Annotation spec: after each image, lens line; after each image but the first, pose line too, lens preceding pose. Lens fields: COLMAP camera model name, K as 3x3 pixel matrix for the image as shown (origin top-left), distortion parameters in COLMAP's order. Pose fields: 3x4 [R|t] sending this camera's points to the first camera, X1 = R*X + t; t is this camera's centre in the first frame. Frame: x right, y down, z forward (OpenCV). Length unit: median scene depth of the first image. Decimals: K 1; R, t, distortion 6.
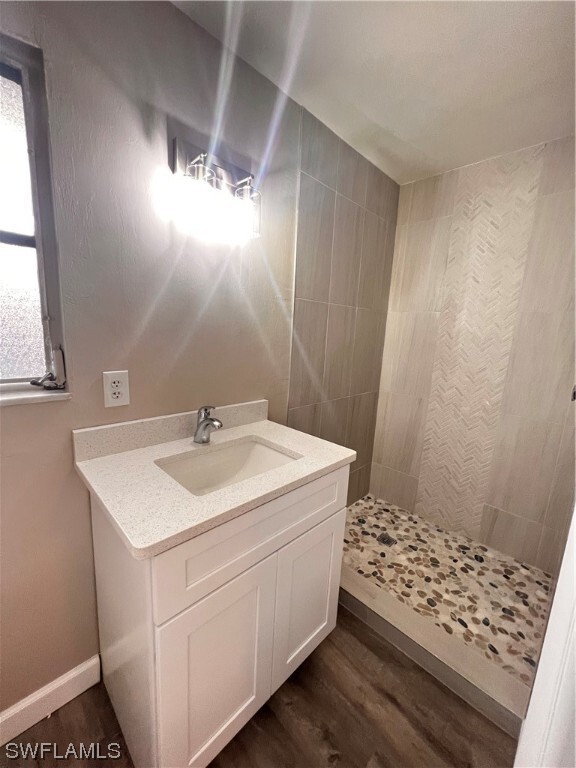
lens RADIAL K [[304.2, 0, 291.2], [0, 304.2, 382.5], [0, 0, 1]] dist [-0.000938, 0.000502]
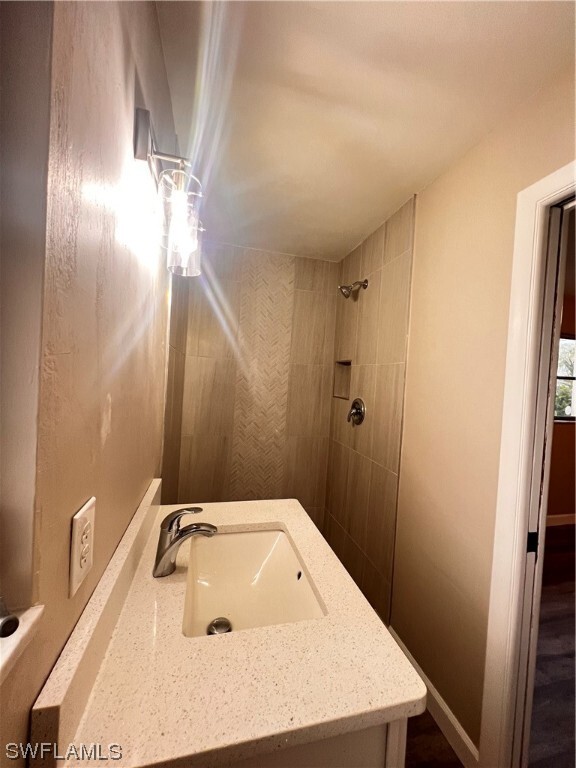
lens RADIAL K [[304.2, 0, 288.9], [0, 304.2, 383.0], [0, 0, 1]] dist [-0.000938, 0.000502]
pose [[0.520825, -0.037515, 0.852839, -0.456464], [0.113703, 0.993181, -0.025749, -0.101664], [-0.846057, 0.110381, 0.521539, 0.264942]]
